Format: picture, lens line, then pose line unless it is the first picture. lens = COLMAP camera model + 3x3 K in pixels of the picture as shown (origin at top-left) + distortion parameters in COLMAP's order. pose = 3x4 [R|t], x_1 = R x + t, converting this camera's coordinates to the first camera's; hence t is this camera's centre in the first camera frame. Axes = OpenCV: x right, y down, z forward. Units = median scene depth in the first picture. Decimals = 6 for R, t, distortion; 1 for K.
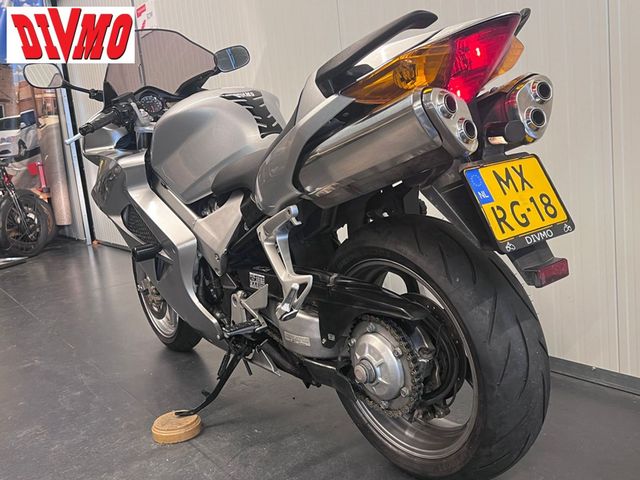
lens RADIAL K [[637.2, 0, 320.0], [0, 637.2, 240.0], [0, 0, 1]] dist [0.002026, -0.002904]
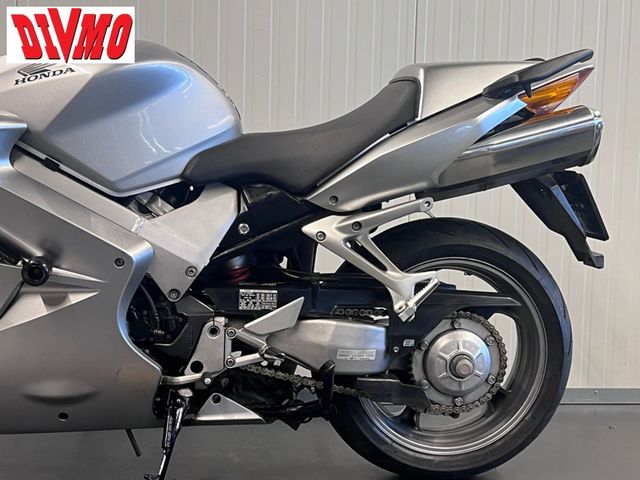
lens RADIAL K [[976.1, 0, 320.0], [0, 976.1, 240.0], [0, 0, 1]] dist [0.225236, -0.809266]
pose [[0.455706, 0.053494, 0.888521, -1.080118], [0.067362, 0.993258, -0.094348, 0.105314], [-0.887578, 0.102847, 0.449030, 0.369006]]
